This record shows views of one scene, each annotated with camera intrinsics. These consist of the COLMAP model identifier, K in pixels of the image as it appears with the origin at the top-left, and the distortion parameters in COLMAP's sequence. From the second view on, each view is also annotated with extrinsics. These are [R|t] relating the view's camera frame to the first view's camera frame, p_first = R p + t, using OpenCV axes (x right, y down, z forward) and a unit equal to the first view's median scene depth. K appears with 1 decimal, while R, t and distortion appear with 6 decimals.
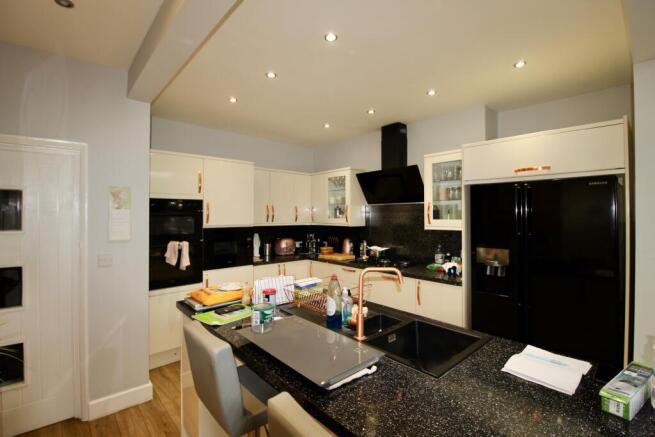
lens RADIAL K [[300.5, 0, 323.6], [0, 300.5, 216.3], [0, 0, 1]] dist [0.000692, -0.000138]
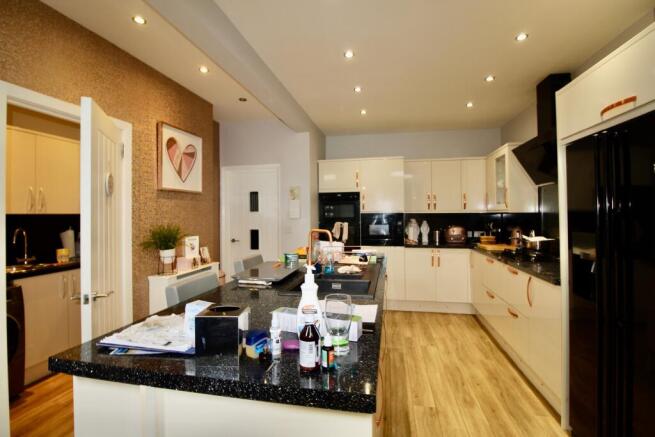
lens RADIAL K [[300.5, 0, 323.6], [0, 300.5, 216.3], [0, 0, 1]] dist [0.000692, -0.000138]
pose [[0.593853, -0.001507, -0.804572, 0.501069], [0.008006, 0.999960, 0.004036, 0.040844], [0.804534, -0.008839, 0.593841, 0.074936]]
